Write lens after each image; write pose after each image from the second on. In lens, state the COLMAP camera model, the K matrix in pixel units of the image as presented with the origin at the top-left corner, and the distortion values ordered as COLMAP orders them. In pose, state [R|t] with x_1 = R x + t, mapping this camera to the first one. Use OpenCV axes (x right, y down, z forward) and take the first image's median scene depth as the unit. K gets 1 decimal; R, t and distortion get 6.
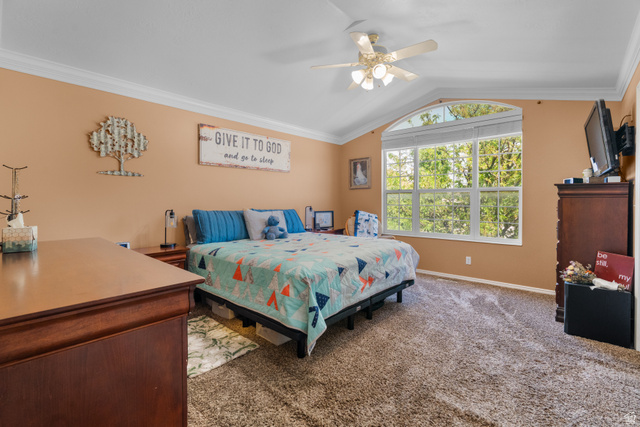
lens RADIAL K [[293.9, 0, 320.9], [0, 293.9, 207.7], [0, 0, 1]] dist [0.003063, -0.000981]
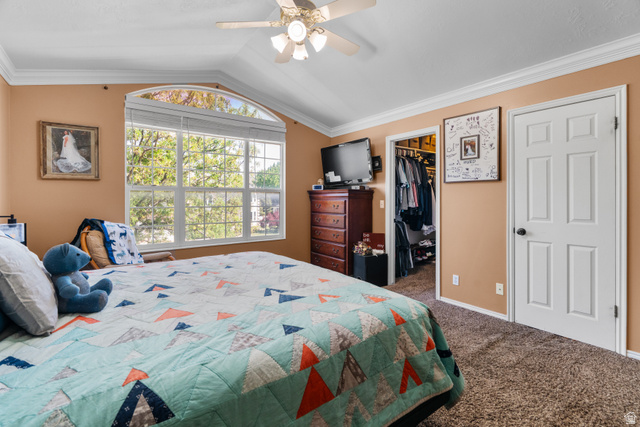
lens RADIAL K [[293.9, 0, 321.5], [0, 293.9, 203.7], [0, 0, 1]] dist [0.003063, -0.000981]
pose [[0.202618, -0.010961, 0.979196, -0.317710], [0.025780, 0.999650, 0.005855, -0.011356], [-0.978918, 0.024057, 0.202830, 0.441199]]
